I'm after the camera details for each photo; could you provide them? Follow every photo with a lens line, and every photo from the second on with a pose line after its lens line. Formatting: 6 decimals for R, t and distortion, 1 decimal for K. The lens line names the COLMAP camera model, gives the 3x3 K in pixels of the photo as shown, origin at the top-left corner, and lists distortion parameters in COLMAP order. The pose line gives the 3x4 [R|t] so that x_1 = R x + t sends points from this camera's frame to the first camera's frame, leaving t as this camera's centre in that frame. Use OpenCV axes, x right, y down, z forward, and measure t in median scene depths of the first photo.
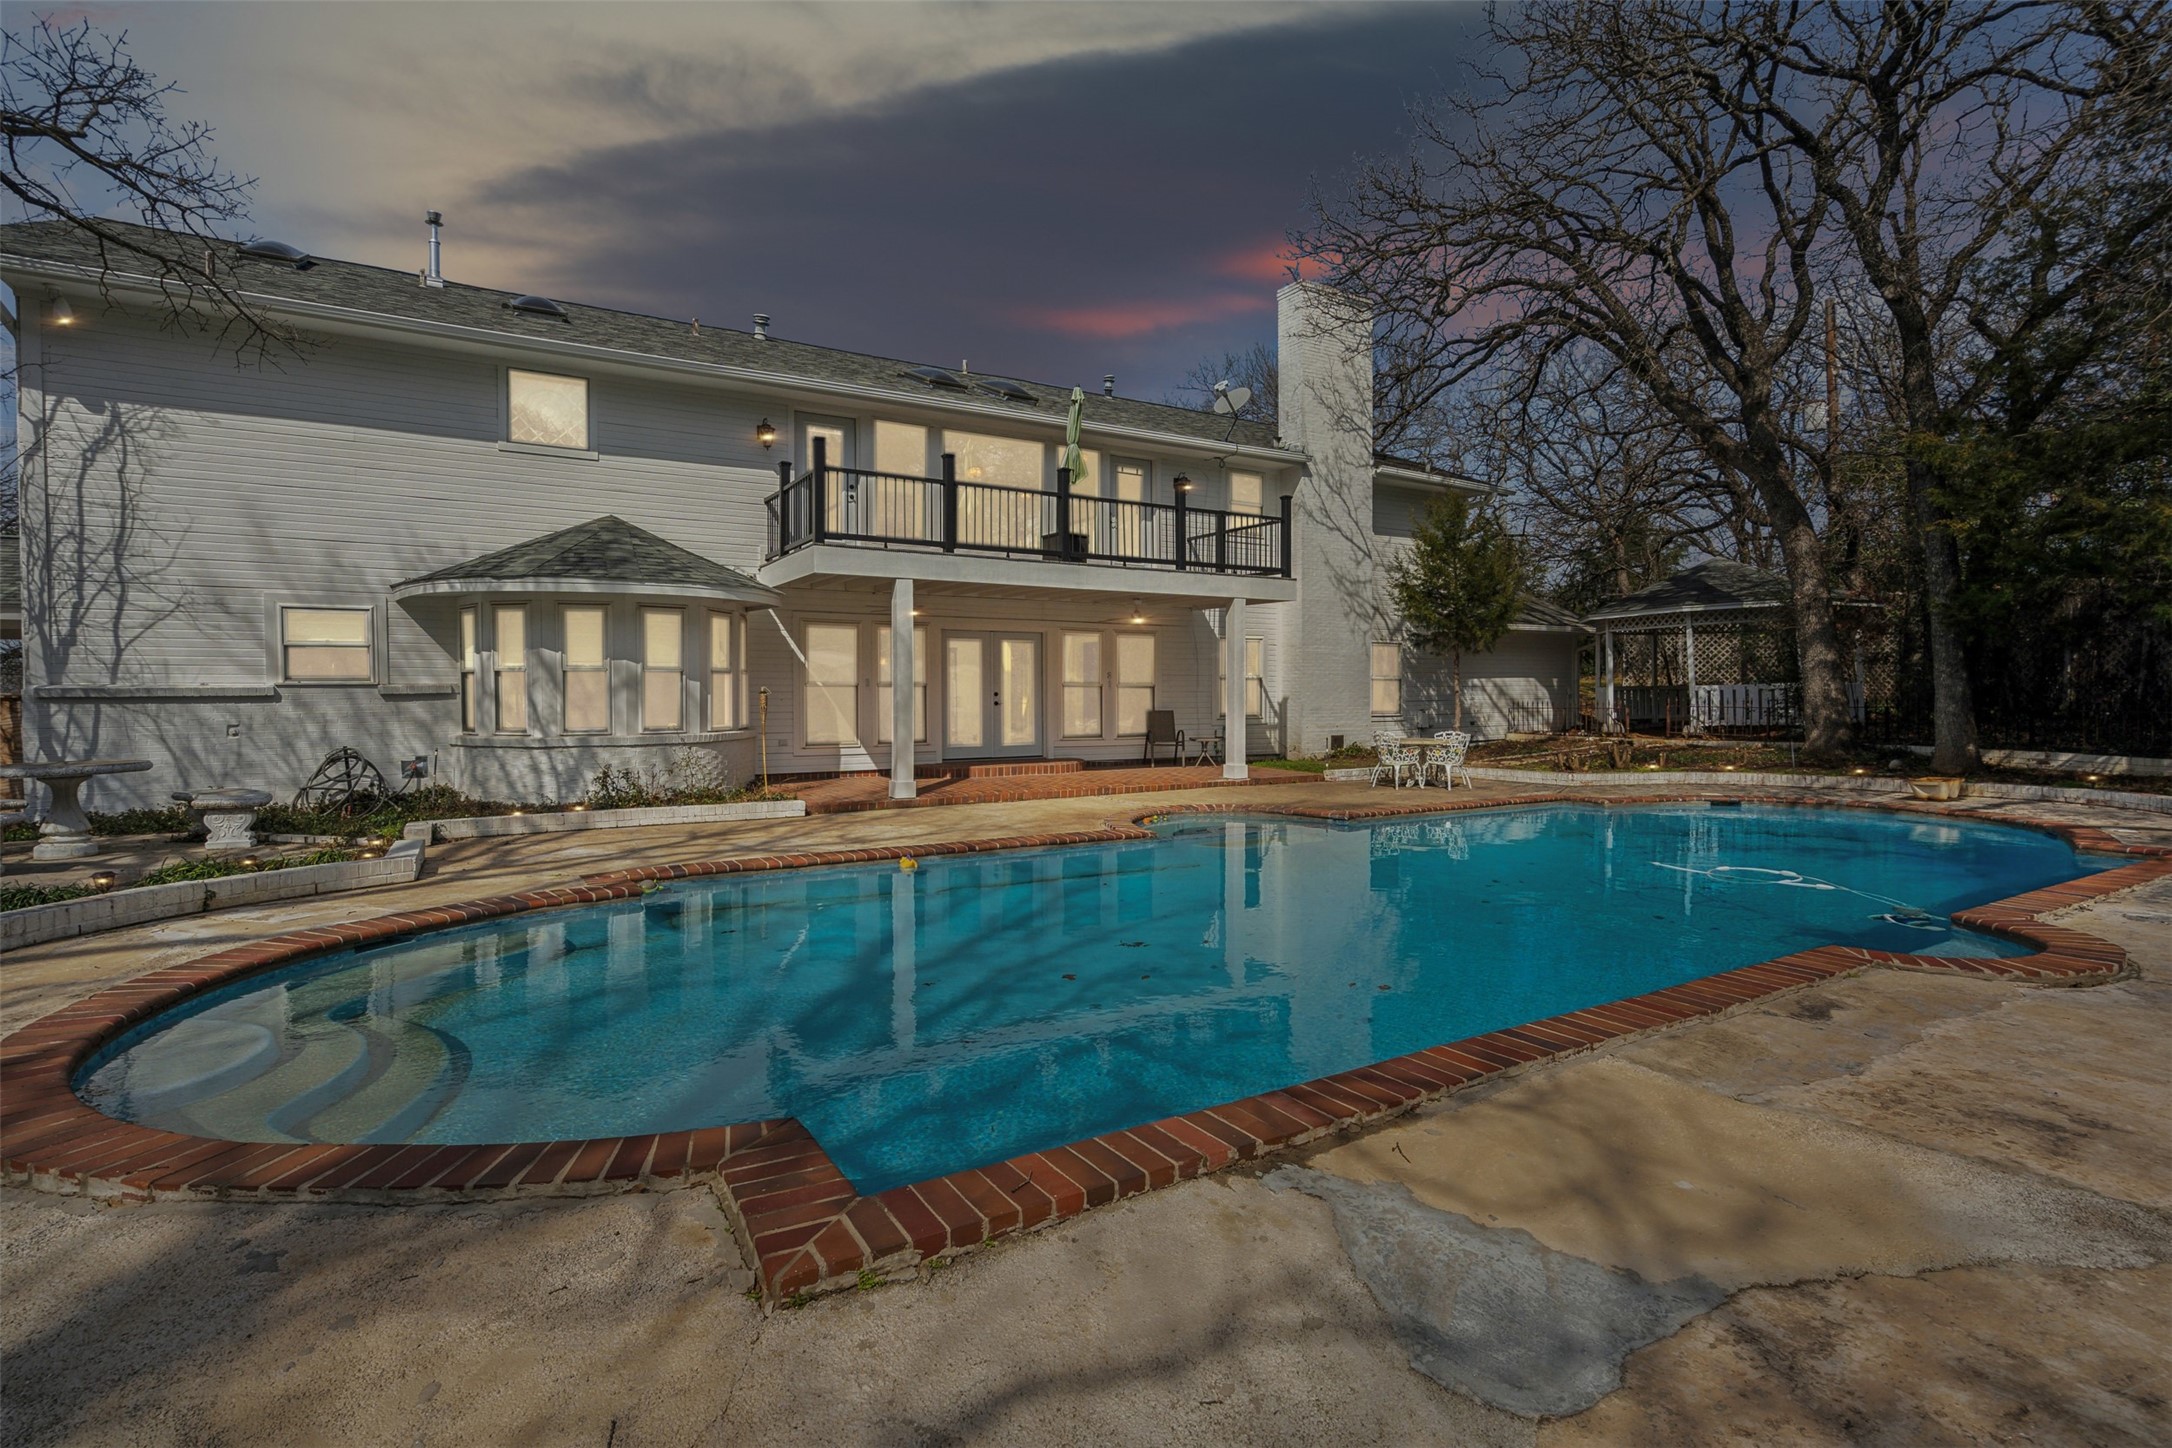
lens RADIAL K [[1002.8, 0, 1130.6], [0, 1002.8, 706.1], [0, 0, 1]] dist [-0.005422, 0.002900]
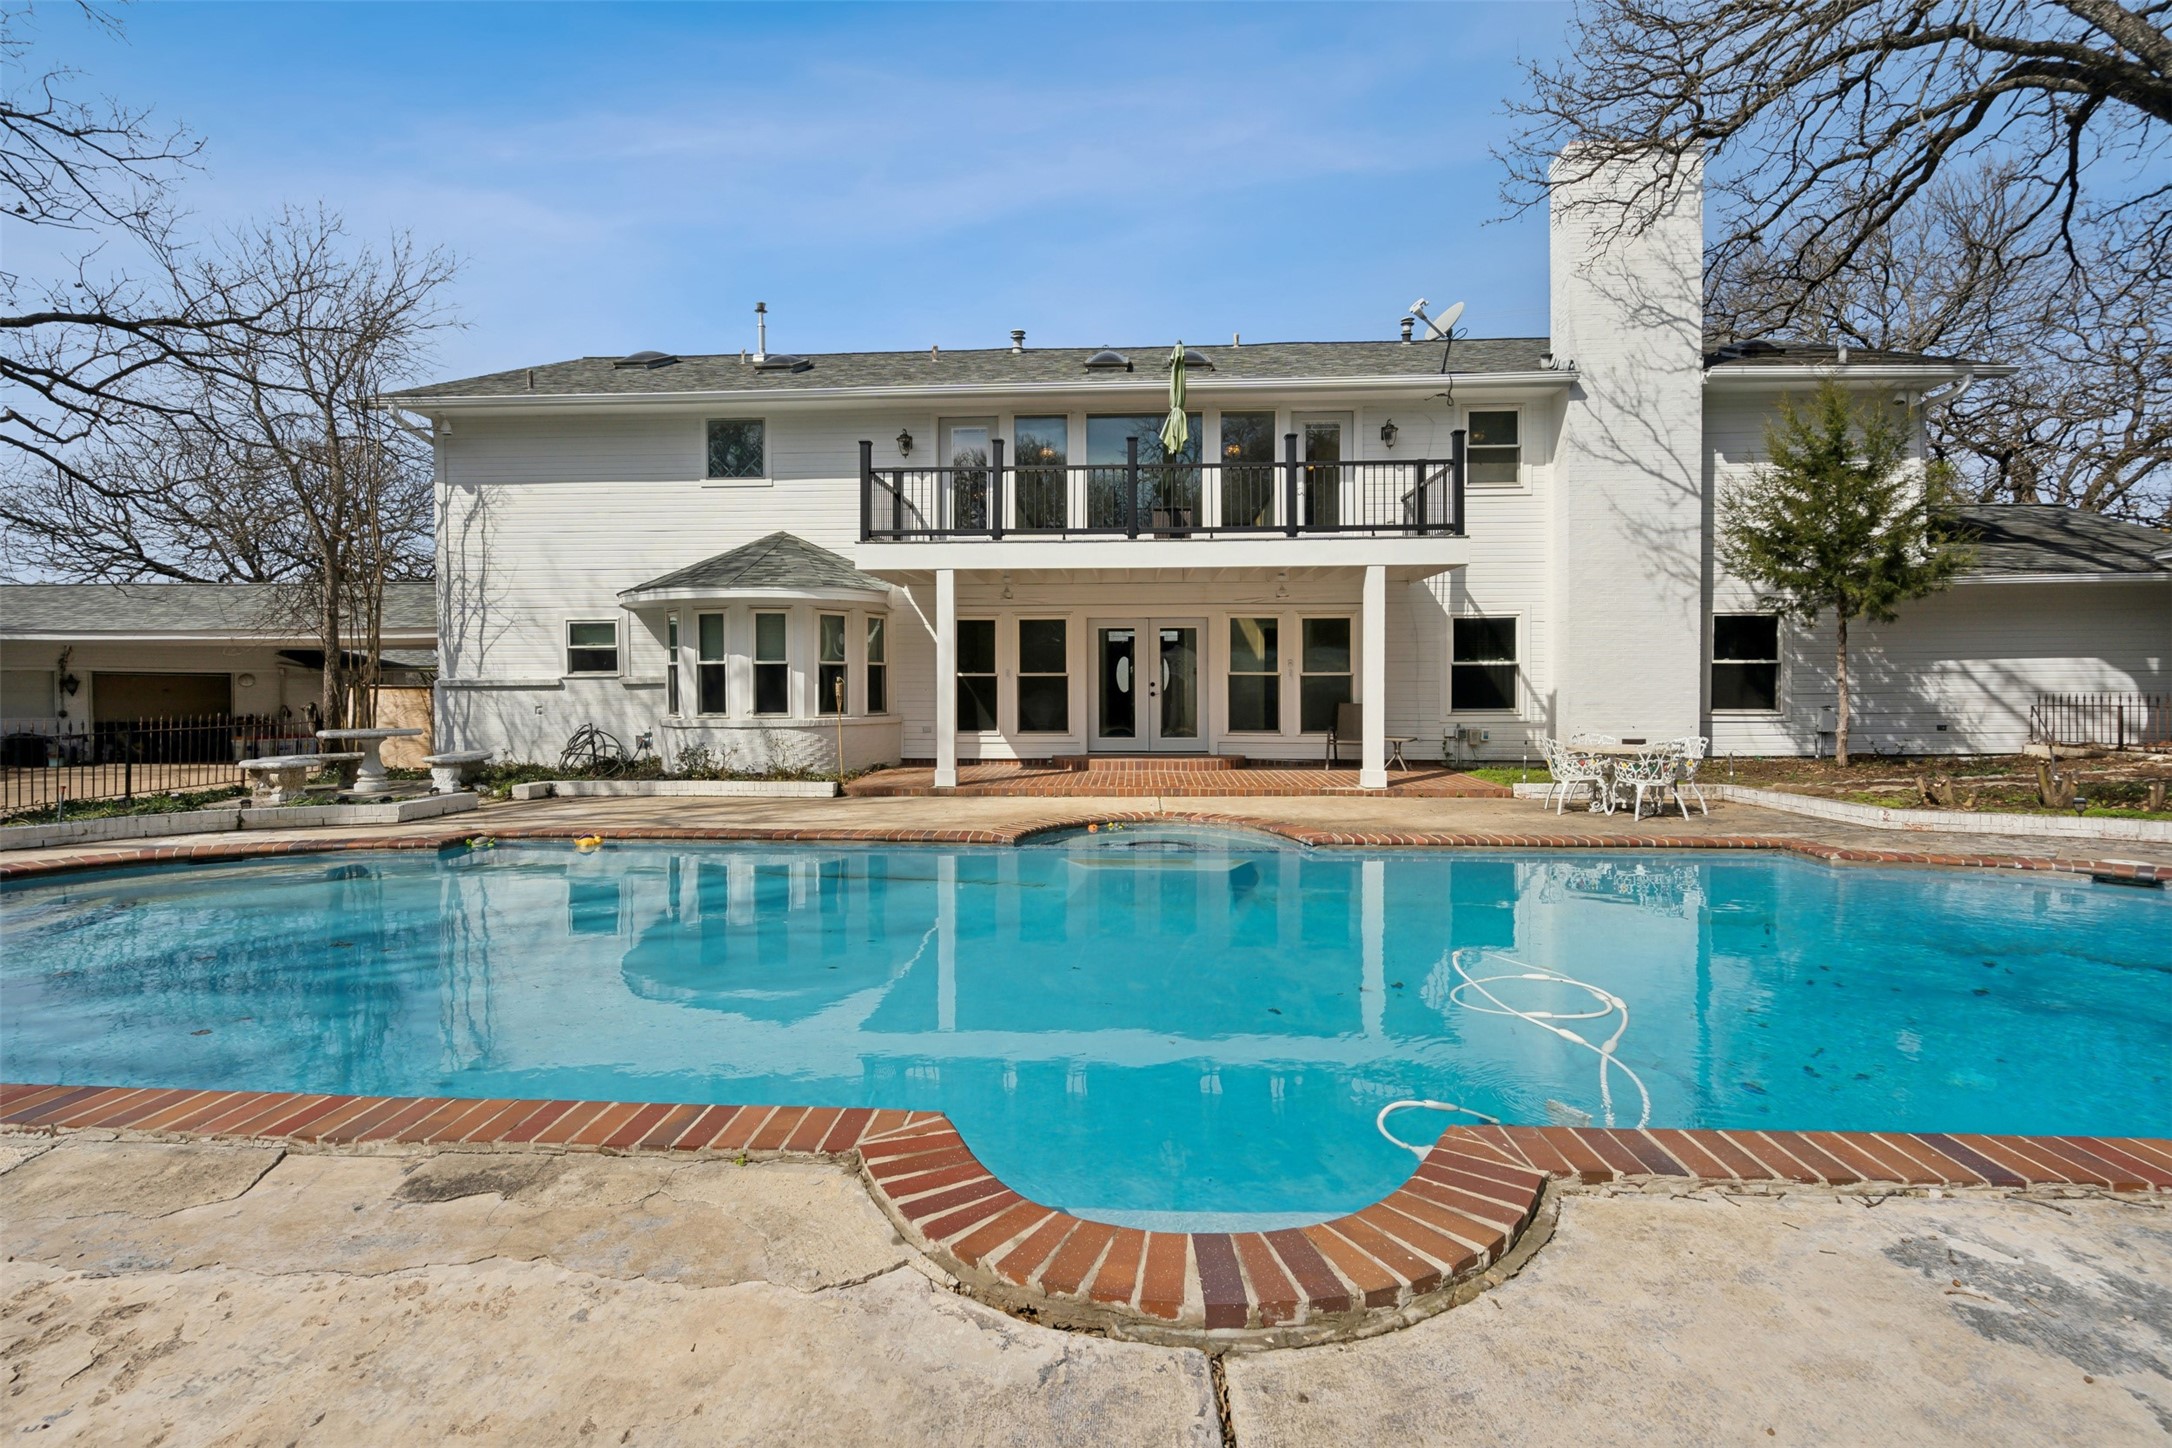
lens RADIAL K [[1002.8, 0, 1088.9], [0, 1002.8, 707.2], [0, 0, 1]] dist [-0.005422, 0.002900]
pose [[0.826096, 0.011052, -0.563421, 0.488523], [-0.005930, 0.999923, 0.010921, 0.000366], [0.563498, -0.005681, 0.826098, 0.256818]]
